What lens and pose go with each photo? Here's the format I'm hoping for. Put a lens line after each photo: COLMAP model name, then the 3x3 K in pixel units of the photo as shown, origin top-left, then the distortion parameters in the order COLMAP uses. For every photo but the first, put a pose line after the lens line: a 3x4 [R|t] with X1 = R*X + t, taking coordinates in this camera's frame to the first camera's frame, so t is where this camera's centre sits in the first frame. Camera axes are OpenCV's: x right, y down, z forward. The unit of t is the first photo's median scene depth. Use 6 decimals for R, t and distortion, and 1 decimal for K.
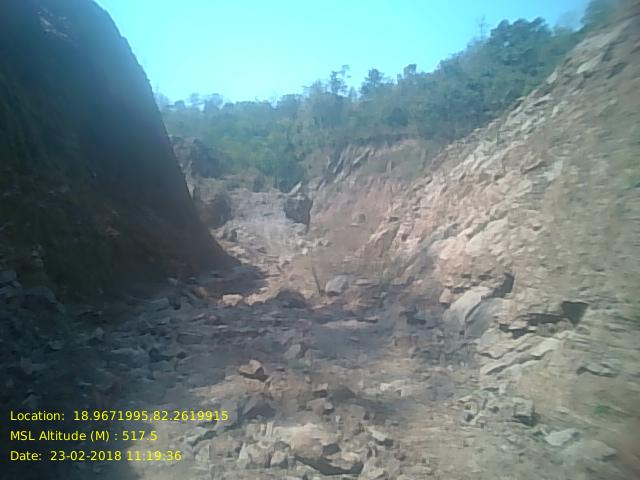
lens RADIAL K [[544.6, 0, 318.9], [0, 544.6, 243.0], [0, 0, 1]] dist [0.091090, -0.231104]
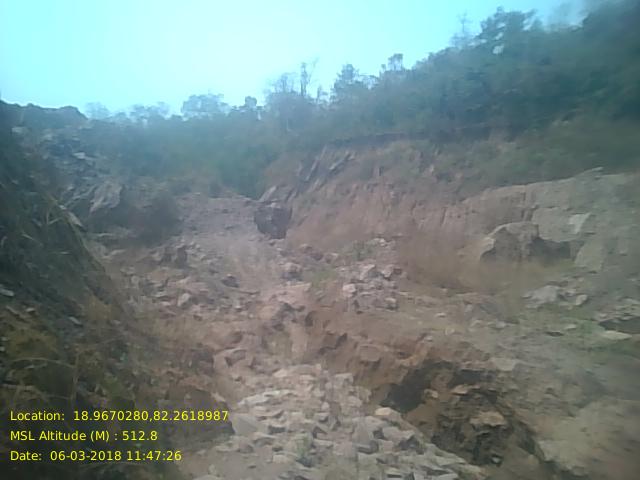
lens RADIAL K [[538.5, 0, 319.6], [0, 538.5, 246.2], [0, 0, 1]] dist [0.099004, -0.224068]
pose [[0.995457, -0.007556, 0.094908, -0.042473], [0.010937, 0.999322, -0.035158, -0.002432], [-0.094578, 0.036036, 0.994865, 0.268133]]
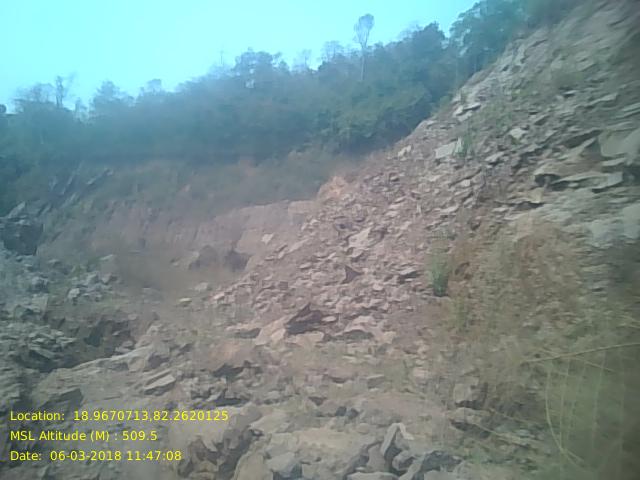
lens RADIAL K [[544.1, 0, 317.4], [0, 544.1, 232.1], [0, 0, 1]] dist [0.087286, -0.185890]
pose [[0.879726, -0.005251, 0.475452, -0.037362], [0.044333, 0.996489, -0.071022, 0.001513], [-0.473410, 0.083558, 0.876870, 0.148143]]
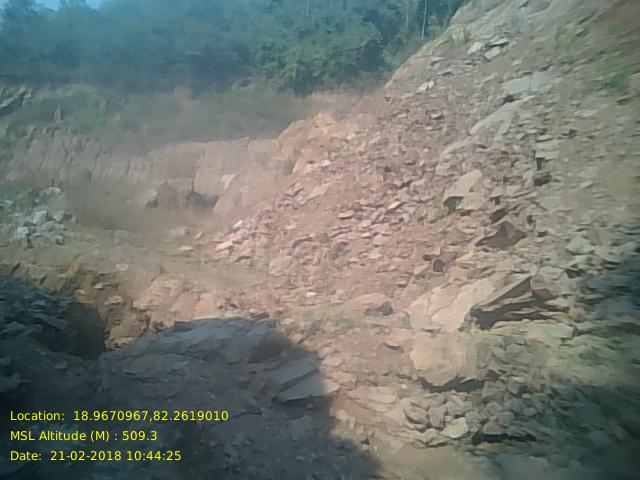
lens RADIAL K [[544.6, 0, 318.9], [0, 544.6, 243.0], [0, 0, 1]] dist [0.091090, -0.231104]
pose [[0.803542, -0.033442, 0.594308, -0.051765], [0.002151, 0.998577, 0.053282, -0.000604], [-0.595244, -0.041536, 0.802471, 0.193333]]
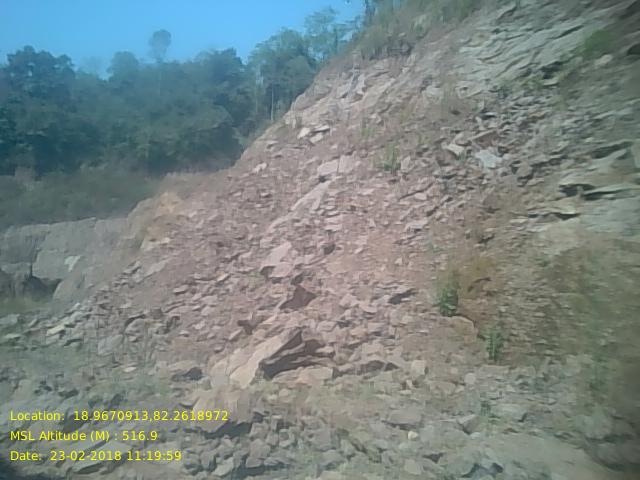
lens RADIAL K [[538.5, 0, 319.6], [0, 538.5, 246.2], [0, 0, 1]] dist [0.099004, -0.224068]
pose [[0.634195, 0.008024, 0.773132, -0.050663], [0.067606, 0.995541, -0.065789, 0.000225], [-0.770212, 0.093992, 0.630824, 0.179814]]
